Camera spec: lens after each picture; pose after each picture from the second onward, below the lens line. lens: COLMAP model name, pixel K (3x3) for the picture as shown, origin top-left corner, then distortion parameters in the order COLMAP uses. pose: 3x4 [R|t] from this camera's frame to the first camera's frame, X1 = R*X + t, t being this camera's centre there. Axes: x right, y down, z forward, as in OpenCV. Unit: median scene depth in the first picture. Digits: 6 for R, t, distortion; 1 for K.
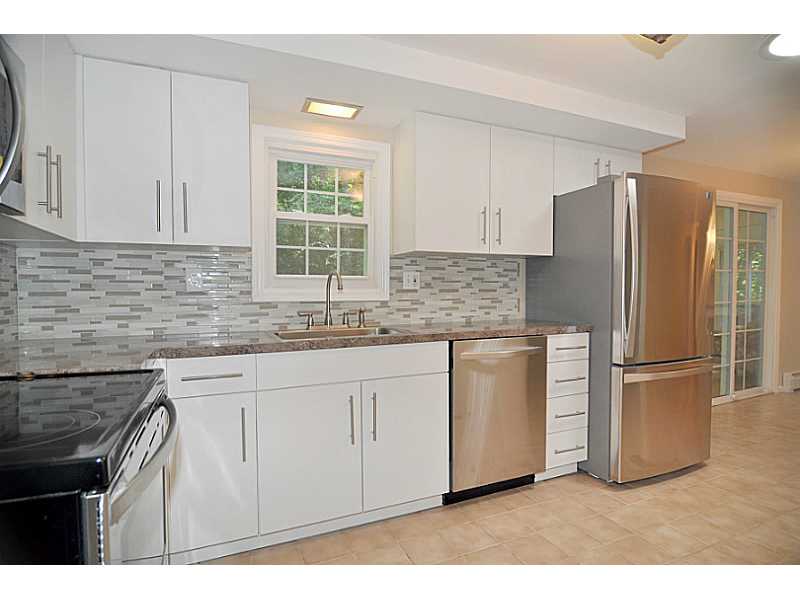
lens RADIAL K [[426.6, 0, 404.6], [0, 426.6, 299.5], [0, 0, 1]] dist [-0.023857, -0.000071]
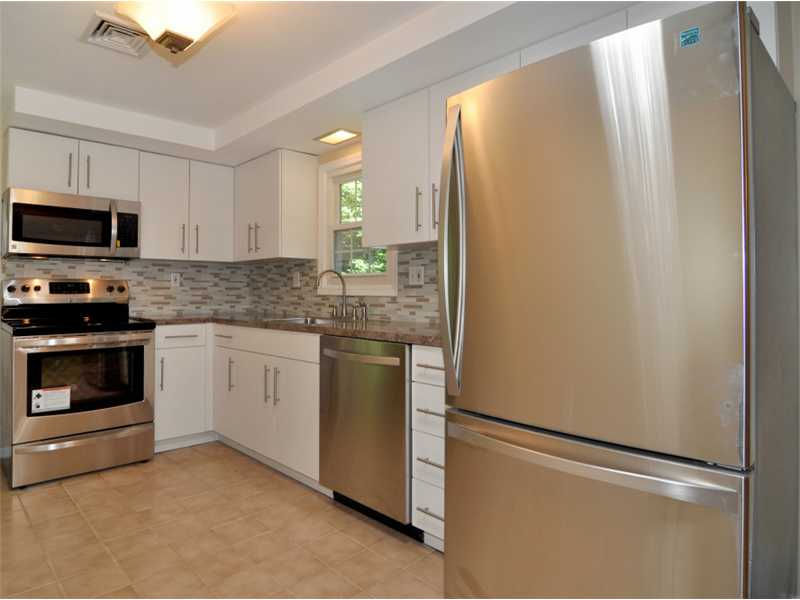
lens RADIAL K [[486.1, 0, 400.8], [0, 486.1, 287.6], [0, 0, 1]] dist [-0.000790, 0.001179]
pose [[0.347280, -0.016264, -0.937620, 1.025273], [-0.042856, 0.998530, -0.033194, 0.019236], [0.936782, 0.051711, 0.346073, 0.613450]]
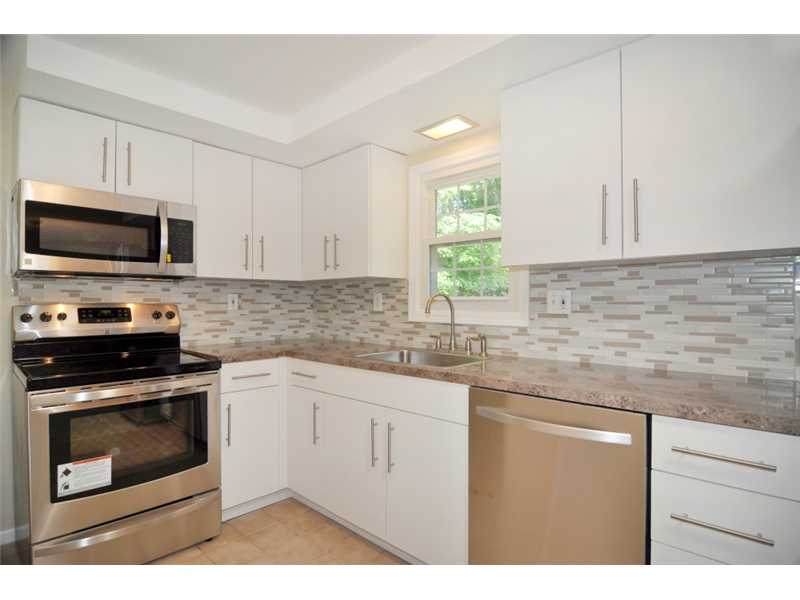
lens RADIAL K [[438.7, 0, 425.6], [0, 438.7, 308.6], [0, 0, 1]] dist [-0.000071, -0.001020]
pose [[0.398626, 0.004087, -0.917104, 0.639536], [-0.044748, 0.998886, -0.014998, -0.011098], [0.916021, 0.047018, 0.398365, 0.492927]]
